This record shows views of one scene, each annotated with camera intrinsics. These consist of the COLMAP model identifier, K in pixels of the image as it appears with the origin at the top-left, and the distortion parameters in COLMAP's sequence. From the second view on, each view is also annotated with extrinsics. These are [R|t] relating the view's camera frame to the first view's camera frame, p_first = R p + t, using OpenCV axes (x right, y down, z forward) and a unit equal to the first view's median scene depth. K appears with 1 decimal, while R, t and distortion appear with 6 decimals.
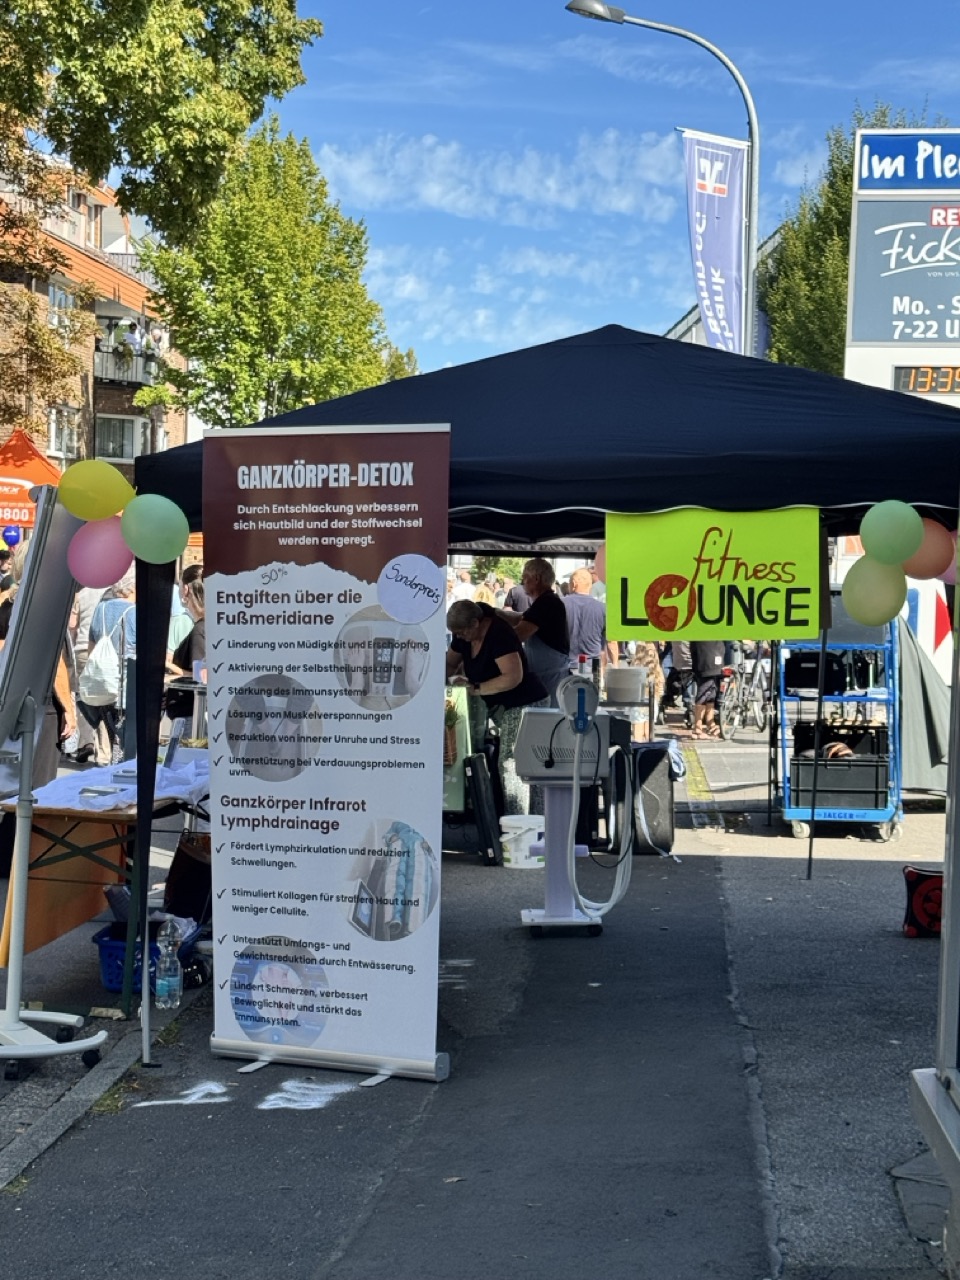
lens RADIAL K [[2189.2, 0, 479.4], [0, 2189.2, 641.6], [0, 0, 1]] dist [-0.170991, 0.000000]
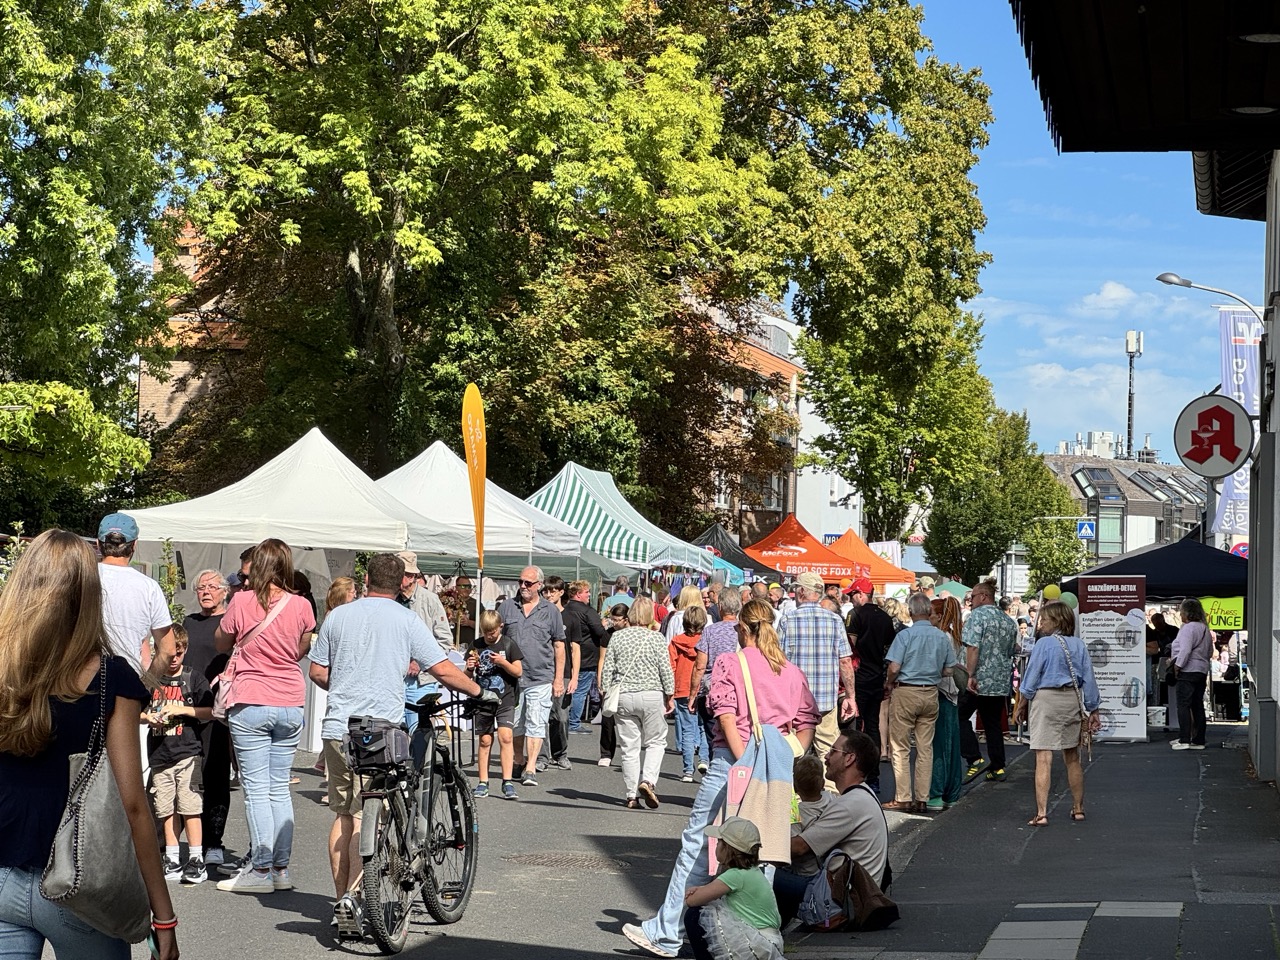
lens RADIAL K [[2954.8, 0, 641.1], [0, 2954.8, 475.0], [0, 0, 1]] dist [0.081509, 0.000000]
pose [[0.992544, -0.015917, -0.120842, -0.256367], [0.007310, 0.997425, -0.071337, 0.090150], [0.121666, 0.069922, 0.990105, -4.212108]]
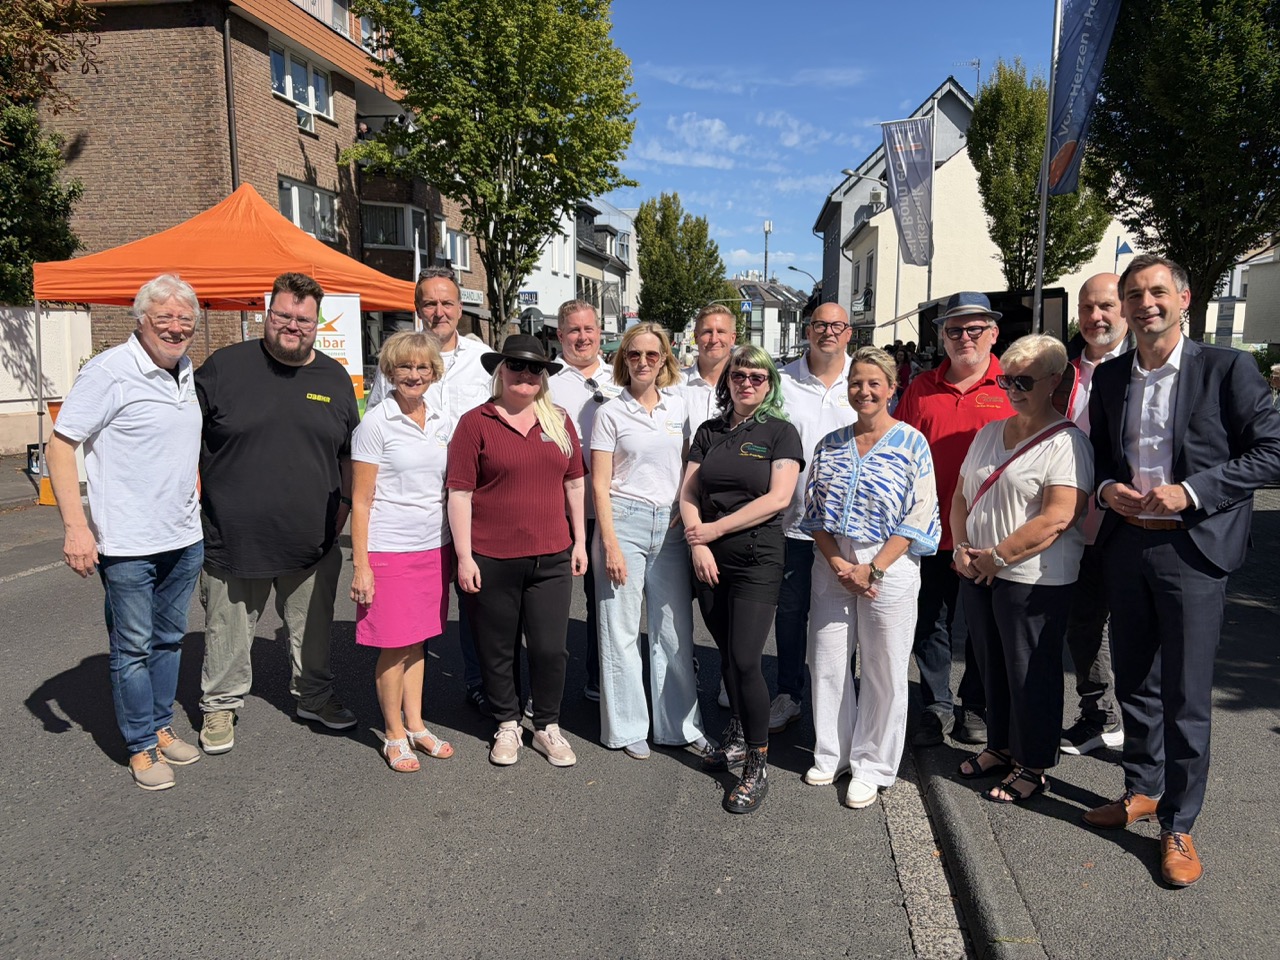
lens RADIAL K [[968.6, 0, 636.2], [0, 968.6, 477.2], [0, 0, 1]] dist [0.033065, -0.027482]
pose [[0.996048, -0.022739, -0.085859, -0.068703], [0.031182, 0.994666, 0.098320, -0.106901], [0.083165, -0.100609, 0.991444, 3.593121]]
